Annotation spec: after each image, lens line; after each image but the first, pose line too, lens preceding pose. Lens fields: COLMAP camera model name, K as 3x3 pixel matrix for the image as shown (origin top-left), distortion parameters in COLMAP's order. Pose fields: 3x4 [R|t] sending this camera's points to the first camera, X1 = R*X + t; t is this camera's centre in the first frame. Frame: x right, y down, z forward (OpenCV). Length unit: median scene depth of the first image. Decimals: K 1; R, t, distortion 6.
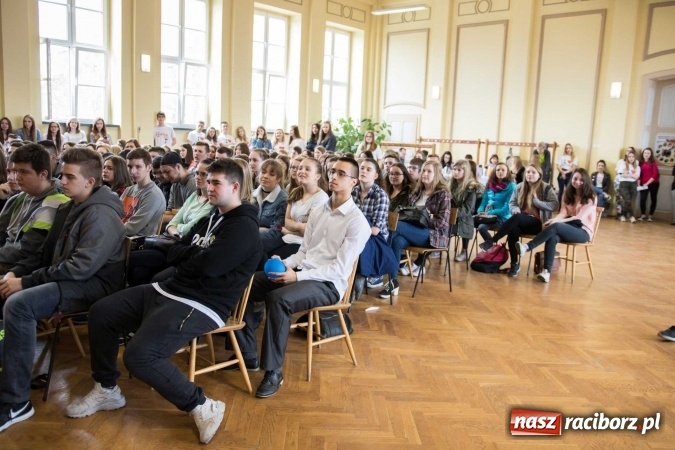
lens RADIAL K [[616.9, 0, 337.5], [0, 616.9, 225.0], [0, 0, 1]] dist [0.002871, 0.006014]
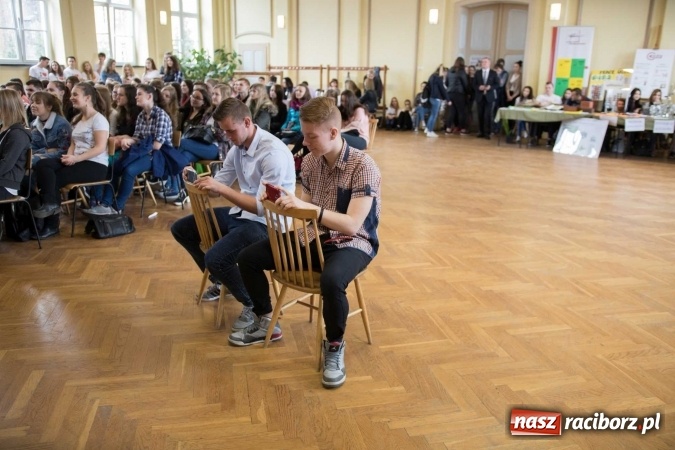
lens RADIAL K [[613.5, 0, 336.1], [0, 613.5, 198.8], [0, 0, 1]] dist [0.001026, 0.000789]
pose [[0.986330, -0.065940, 0.151012, 0.088513], [0.055337, 0.995768, 0.073374, 0.017976], [-0.155211, -0.064014, 0.985805, -0.084051]]
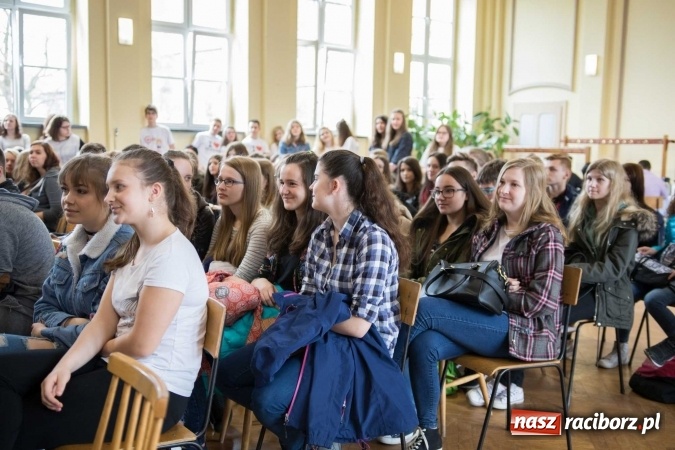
lens RADIAL K [[791.5, 0, 337.5], [0, 791.5, 225.0], [0, 0, 1]] dist [0.062839, 0.012591]
pose [[0.984072, -0.003996, -0.177726, 0.059198], [-0.004943, 0.998746, -0.049821, -0.013191], [0.177702, 0.049906, 0.982818, 0.198901]]
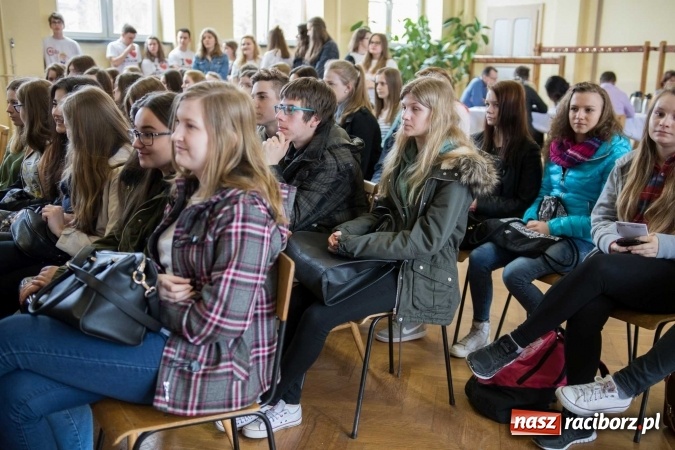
lens RADIAL K [[767.4, 0, 337.5], [0, 767.4, 225.0], [0, 0, 1]] dist [0.043772, 0.015753]
pose [[0.975307, 0.015818, -0.220286, 0.135184], [-0.001284, 0.997821, 0.065964, -0.030415], [0.220850, -0.064052, 0.973202, 0.322617]]
